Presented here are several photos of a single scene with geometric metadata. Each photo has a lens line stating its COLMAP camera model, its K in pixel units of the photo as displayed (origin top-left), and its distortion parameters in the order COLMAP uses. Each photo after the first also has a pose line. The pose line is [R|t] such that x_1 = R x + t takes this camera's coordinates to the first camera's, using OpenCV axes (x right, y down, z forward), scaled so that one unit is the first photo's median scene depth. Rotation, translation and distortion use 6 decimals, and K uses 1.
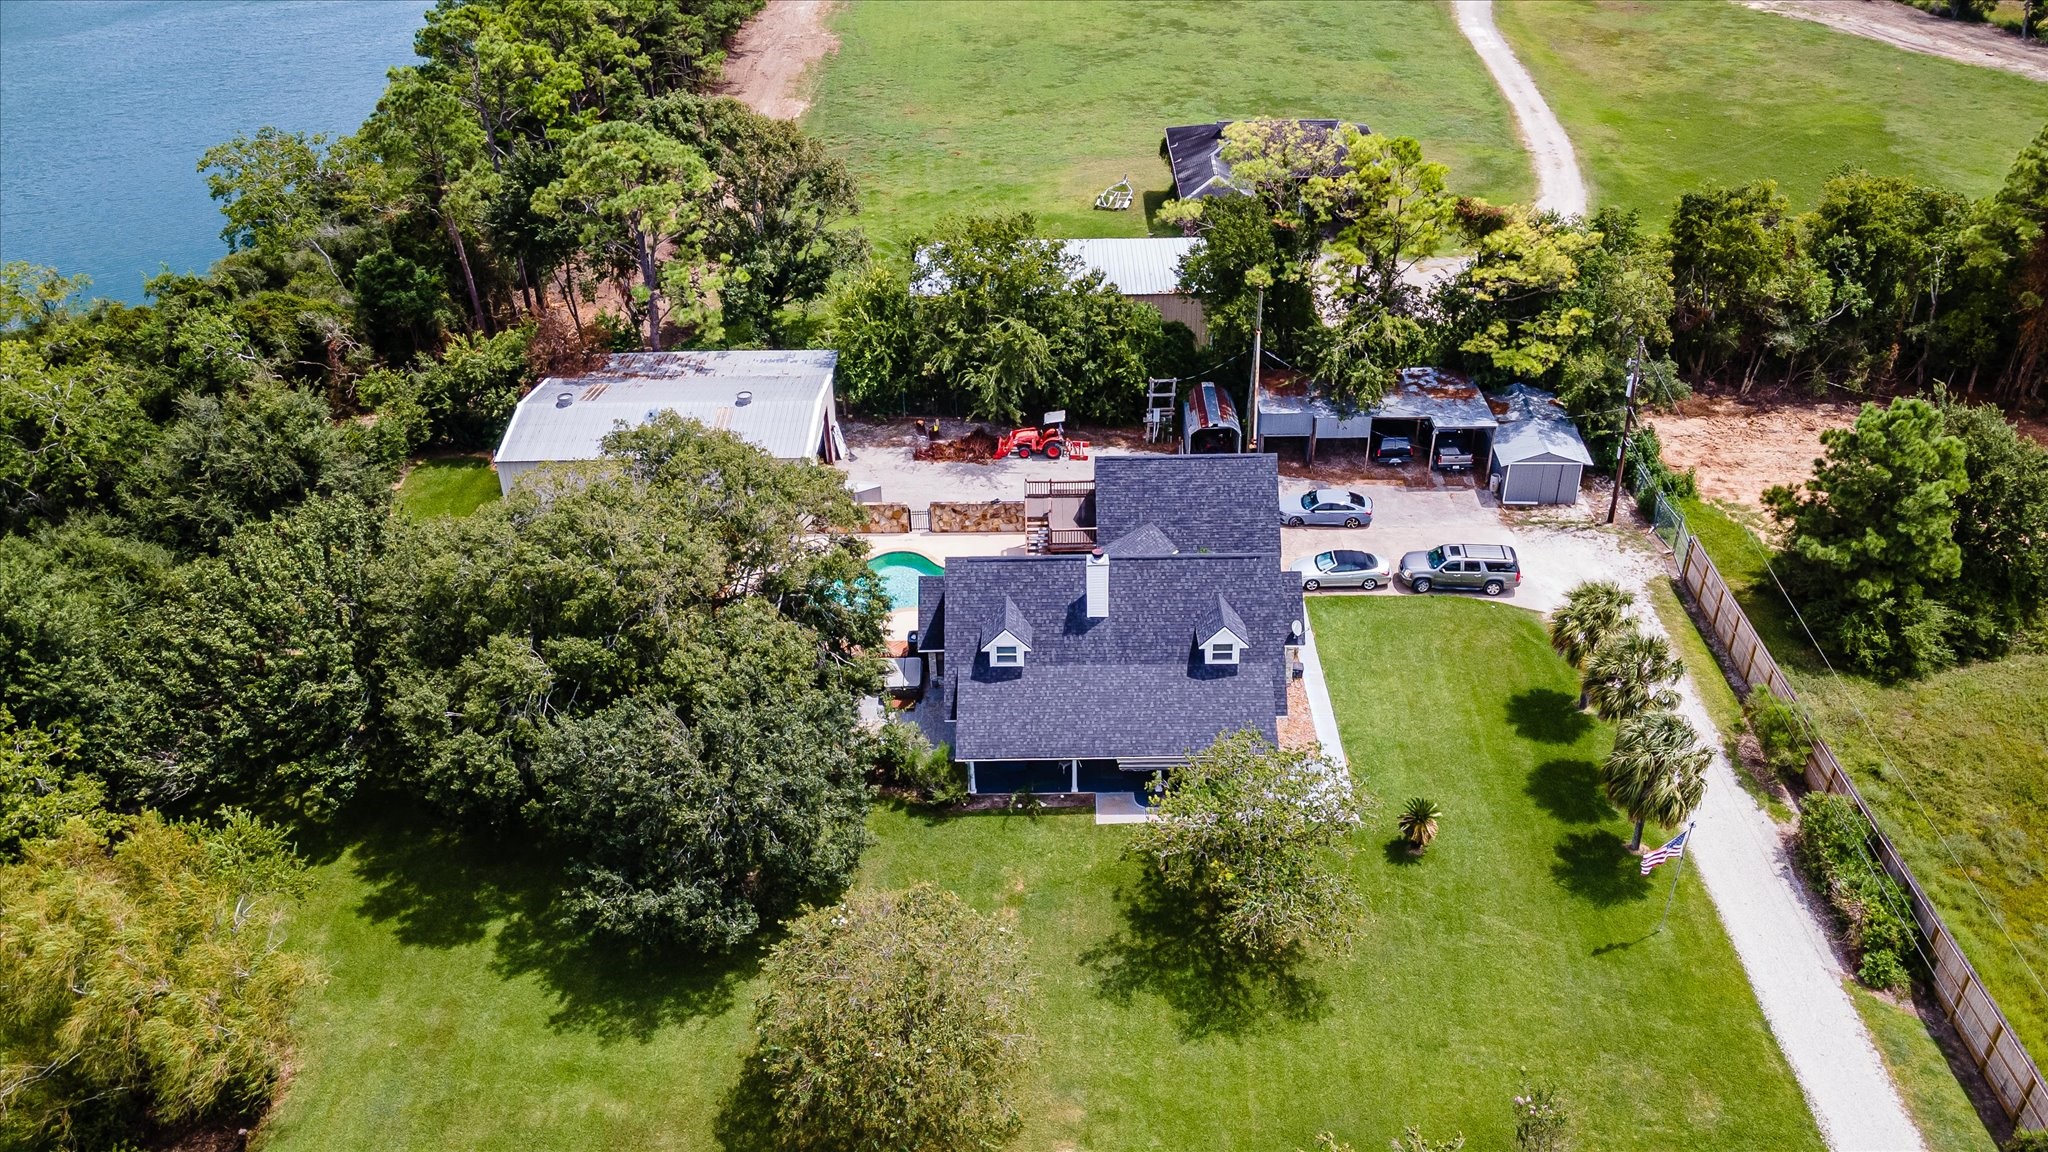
lens RADIAL K [[1495.5, 0, 1024.0], [0, 1495.5, 576.0], [0, 0, 1]] dist [0.000793, 0.000241]
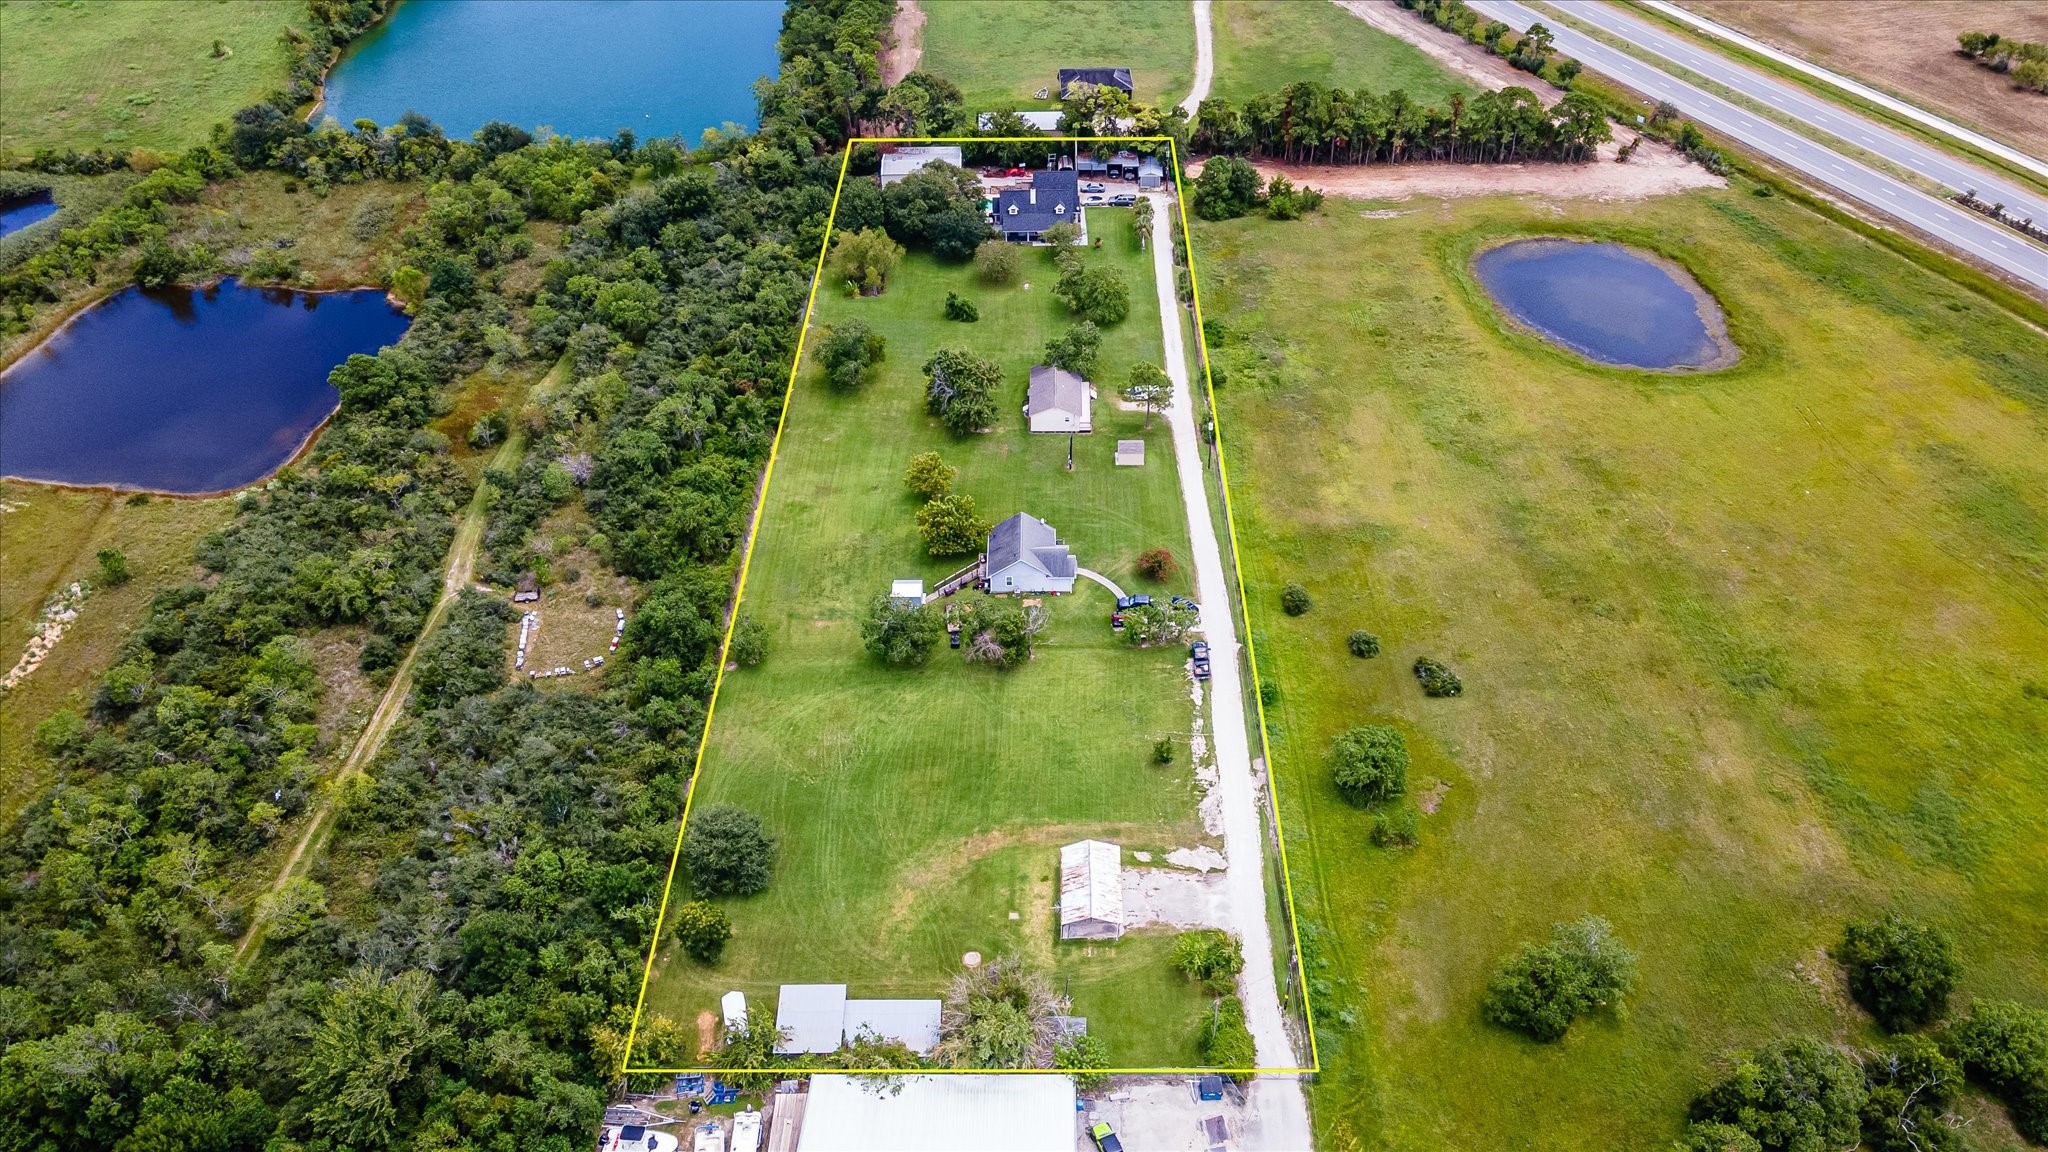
lens RADIAL K [[1495.5, 0, 1024.0], [0, 1495.5, 576.0], [0, 0, 1]] dist [0.000793, 0.000241]
pose [[0.999512, -0.010067, 0.029583, -0.095441], [0.006739, 0.993849, 0.110538, 0.499672], [-0.030513, -0.110285, 0.993432, -2.806445]]
